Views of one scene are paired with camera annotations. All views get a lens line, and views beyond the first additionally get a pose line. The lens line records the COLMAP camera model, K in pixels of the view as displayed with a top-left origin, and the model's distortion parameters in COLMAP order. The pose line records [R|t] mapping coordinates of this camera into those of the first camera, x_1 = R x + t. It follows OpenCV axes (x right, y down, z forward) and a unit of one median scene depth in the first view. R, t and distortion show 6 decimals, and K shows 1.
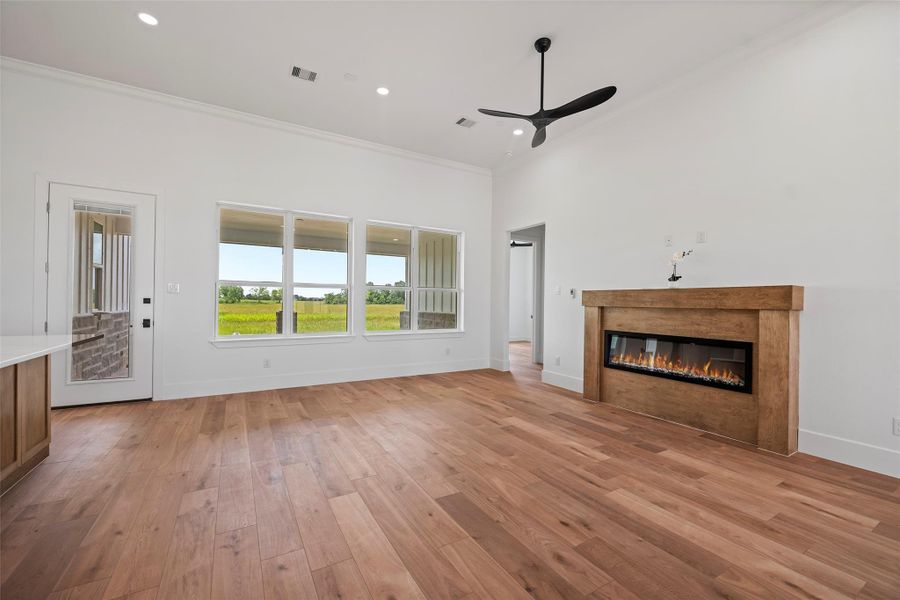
lens RADIAL K [[371.4, 0, 450.0], [0, 371.4, 300.0], [0, 0, 1]] dist [-0.001618, -0.000203]
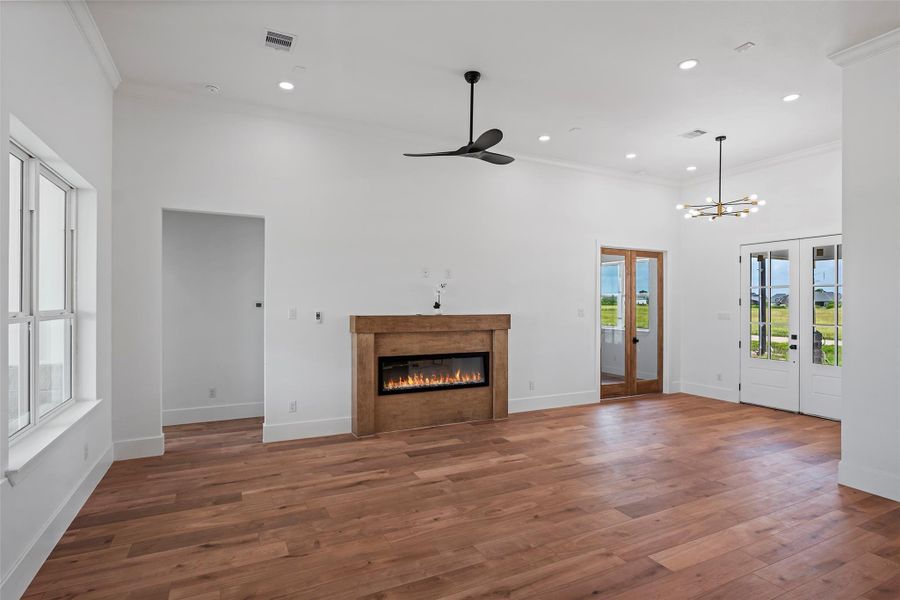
lens RADIAL K [[460.0, 0, 449.8], [0, 460.0, 303.5], [0, 0, 1]] dist [-0.001251, -0.000195]
pose [[0.067067, -0.012613, 0.997669, -0.832817], [-0.007821, 0.999883, 0.013167, -0.082071], [-0.997718, -0.008686, 0.066961, 0.821490]]
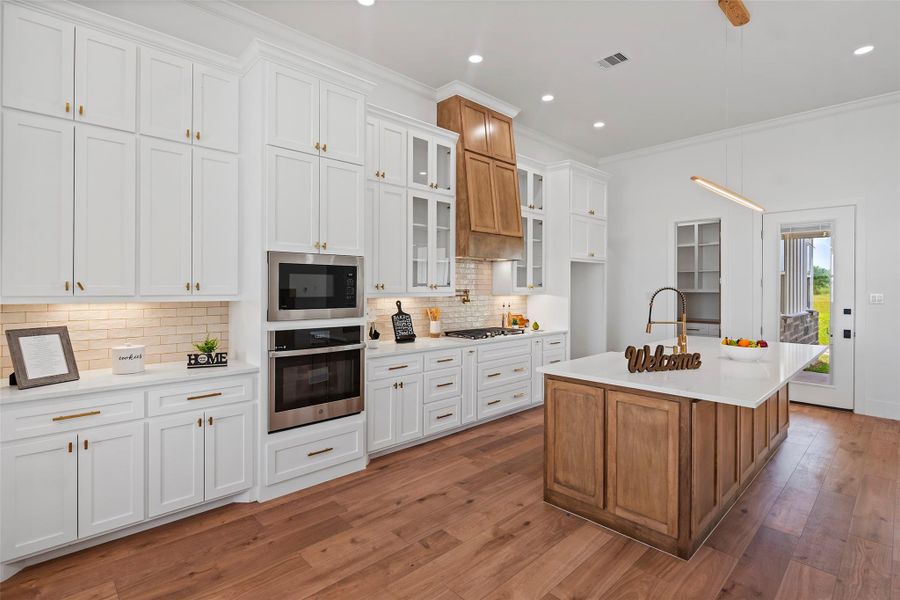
lens RADIAL K [[439.8, 0, 451.3], [0, 439.8, 285.2], [0, 0, 1]] dist [-0.002896, -0.000961]
pose [[0.237469, -0.015469, -0.971272, 0.085052], [0.005921, 0.999878, -0.014477, -0.061001], [0.971377, -0.002313, 0.237531, -0.335004]]
